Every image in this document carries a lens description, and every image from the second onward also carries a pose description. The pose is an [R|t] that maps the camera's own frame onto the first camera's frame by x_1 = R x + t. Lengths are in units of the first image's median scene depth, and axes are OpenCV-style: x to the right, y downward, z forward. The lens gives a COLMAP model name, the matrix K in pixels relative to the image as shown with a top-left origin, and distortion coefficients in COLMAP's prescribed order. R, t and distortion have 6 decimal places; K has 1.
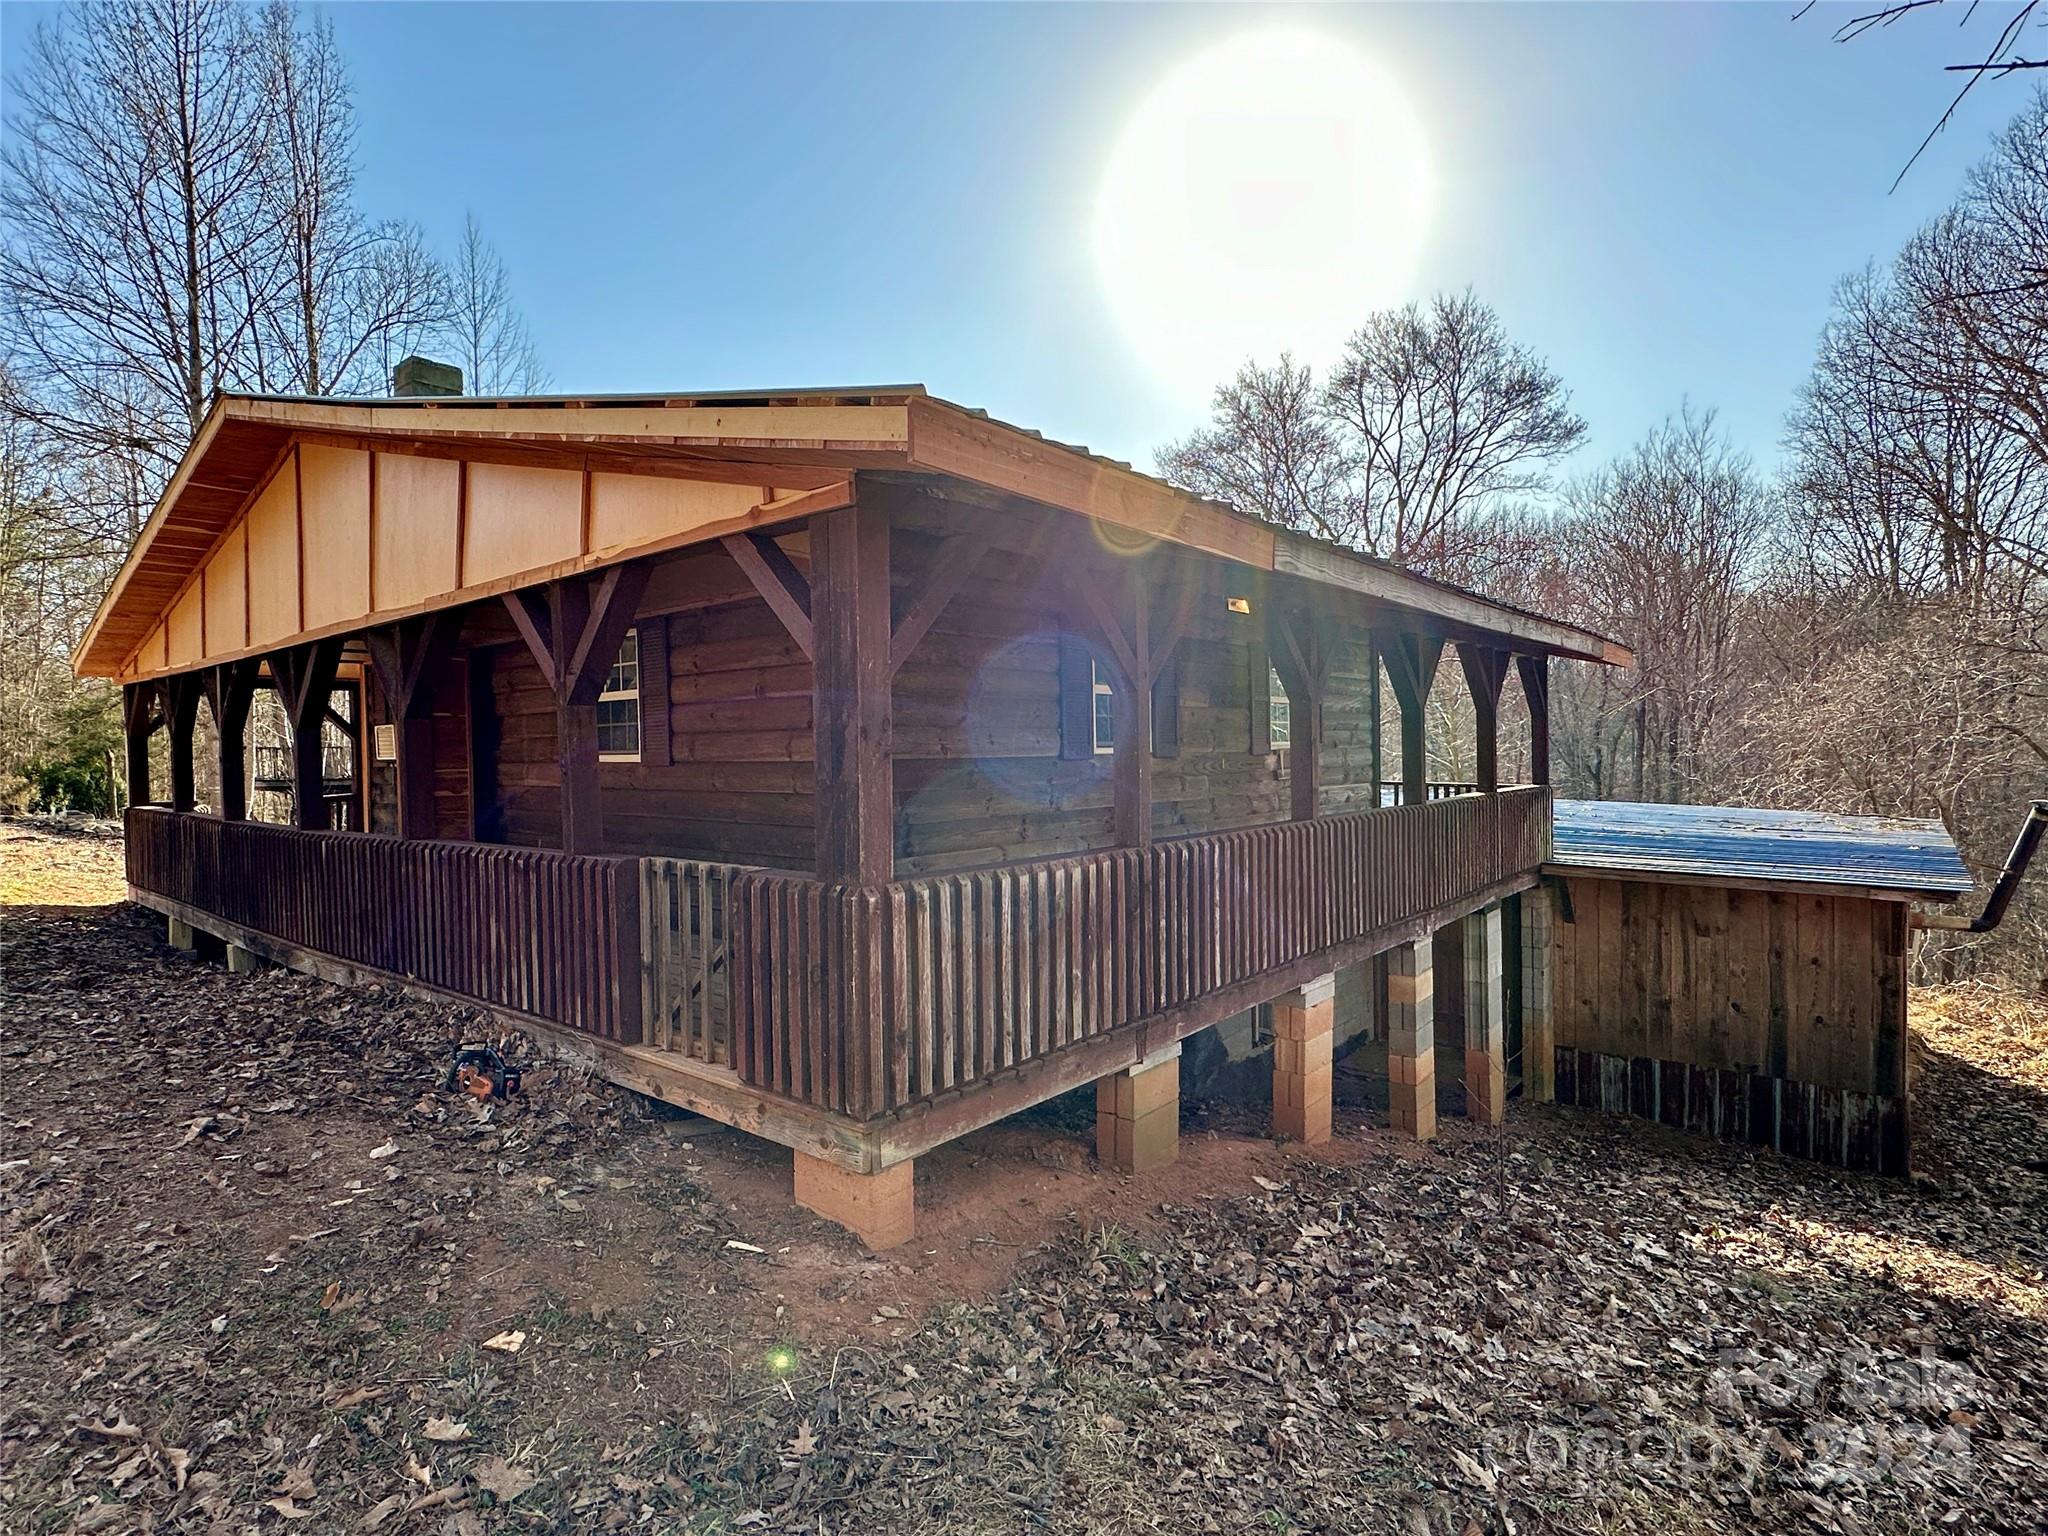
lens RADIAL K [[1036.6, 0, 1014.0], [0, 1036.6, 764.3], [0, 0, 1]] dist [0.004125, -0.000084]
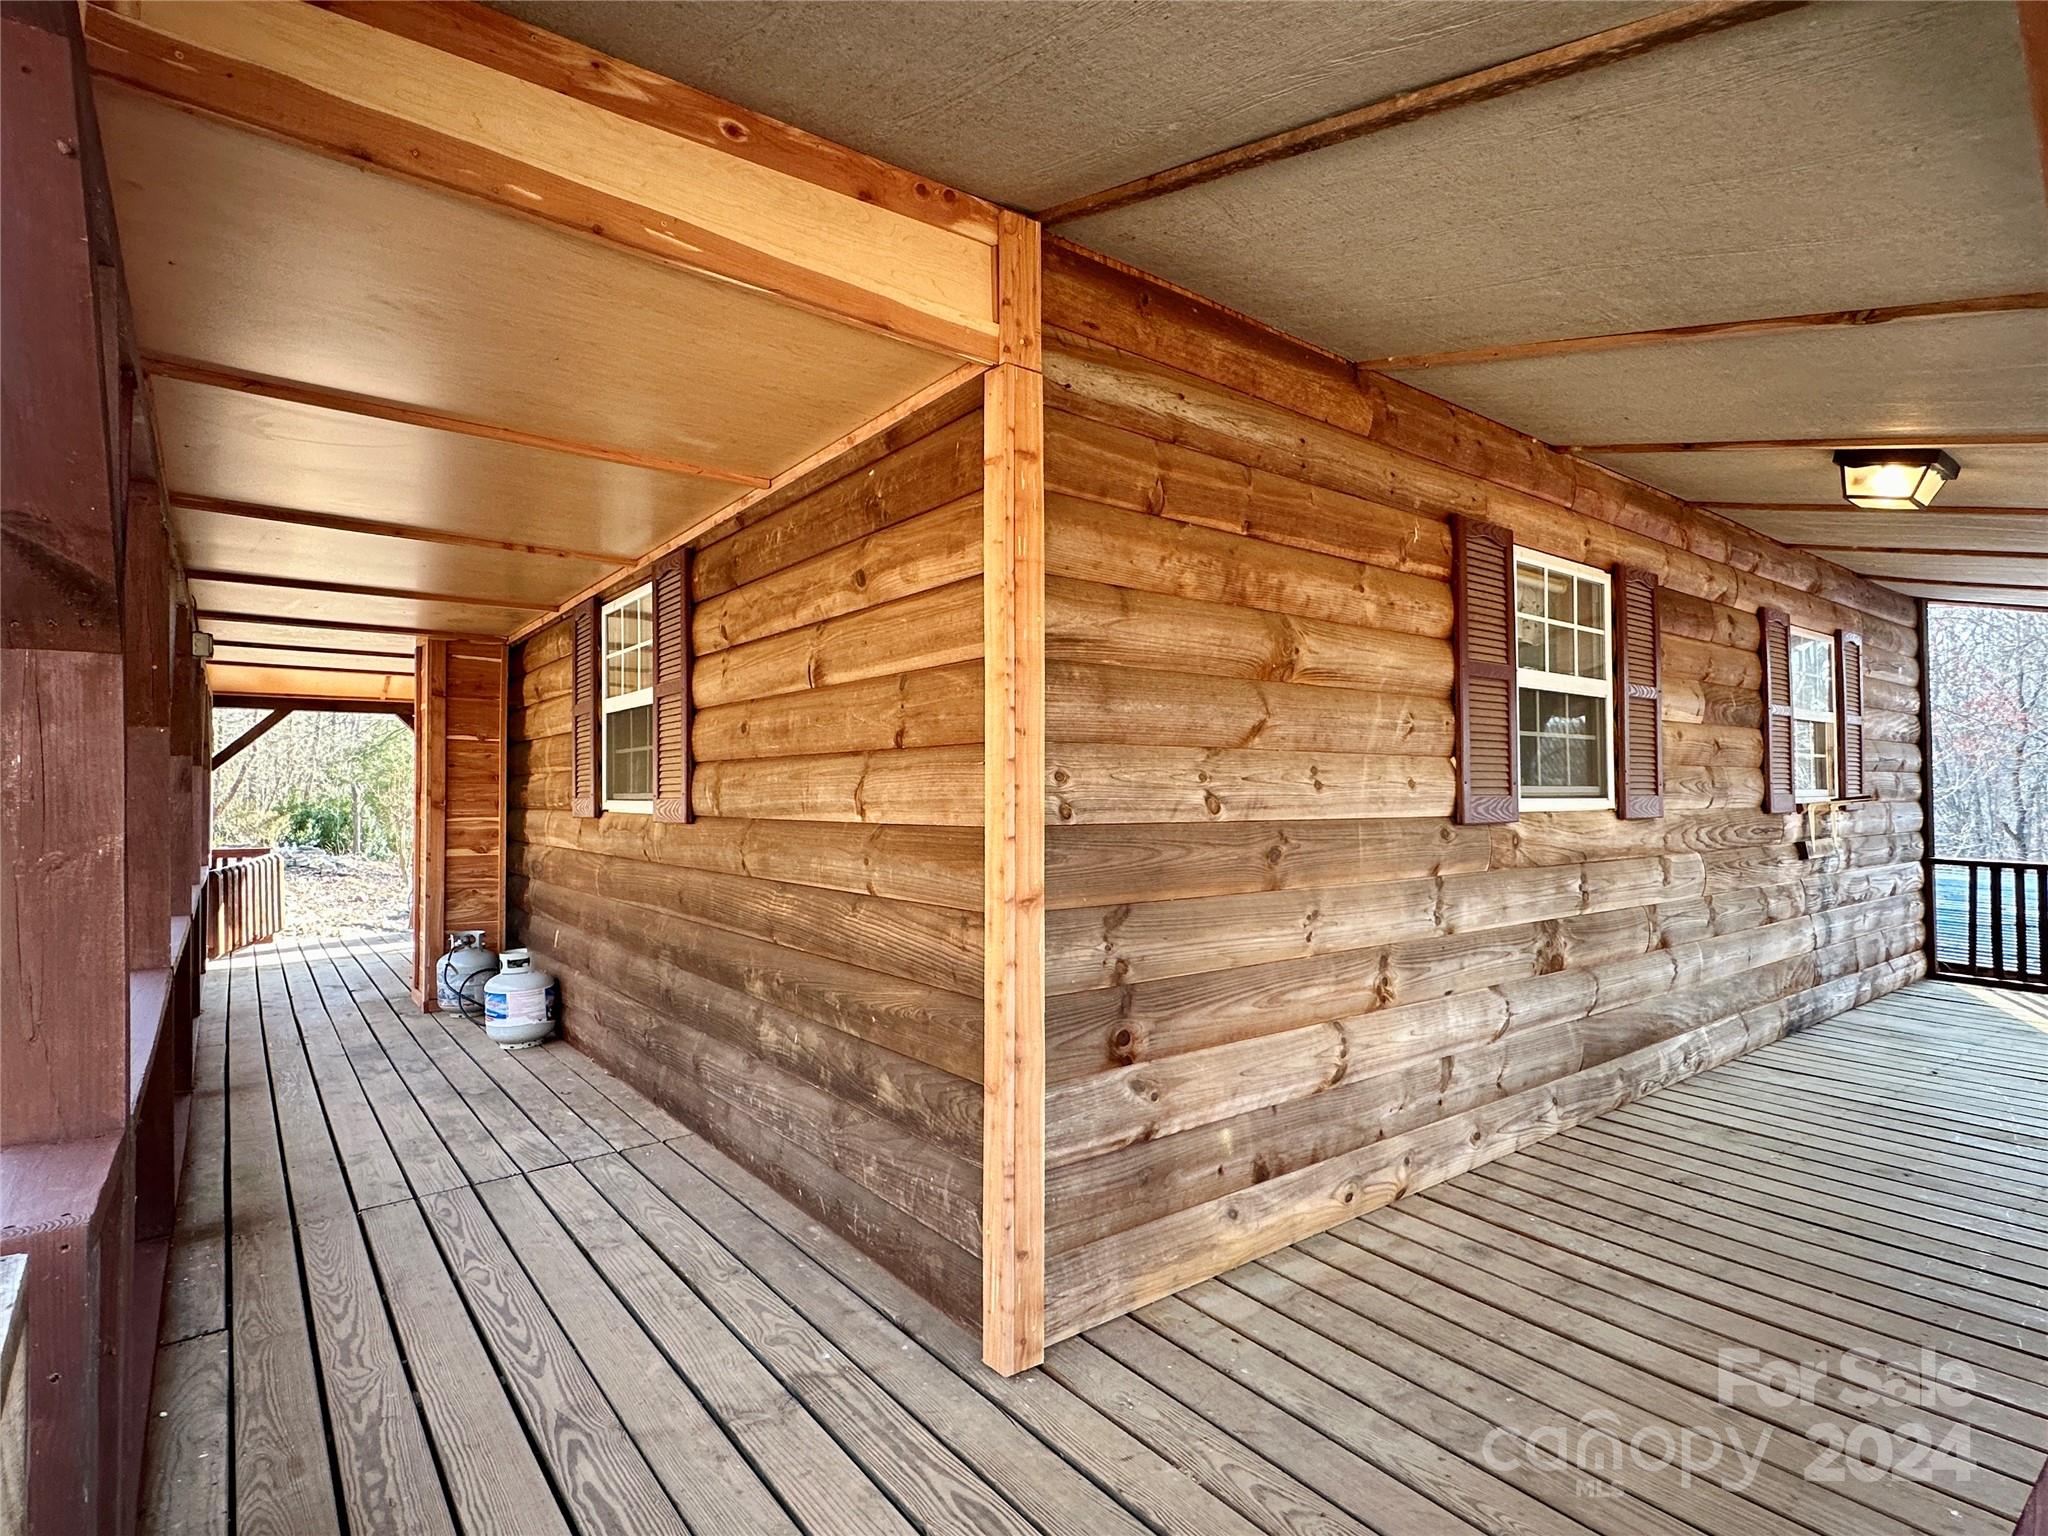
lens RADIAL K [[1036.6, 0, 1018.4], [0, 1036.6, 776.3], [0, 0, 1]] dist [0.004125, -0.000084]
pose [[0.976572, 0.008004, -0.215044, -0.055703], [-0.014385, 0.999501, -0.028123, -0.011793], [0.214711, 0.030557, 0.976199, 0.594410]]
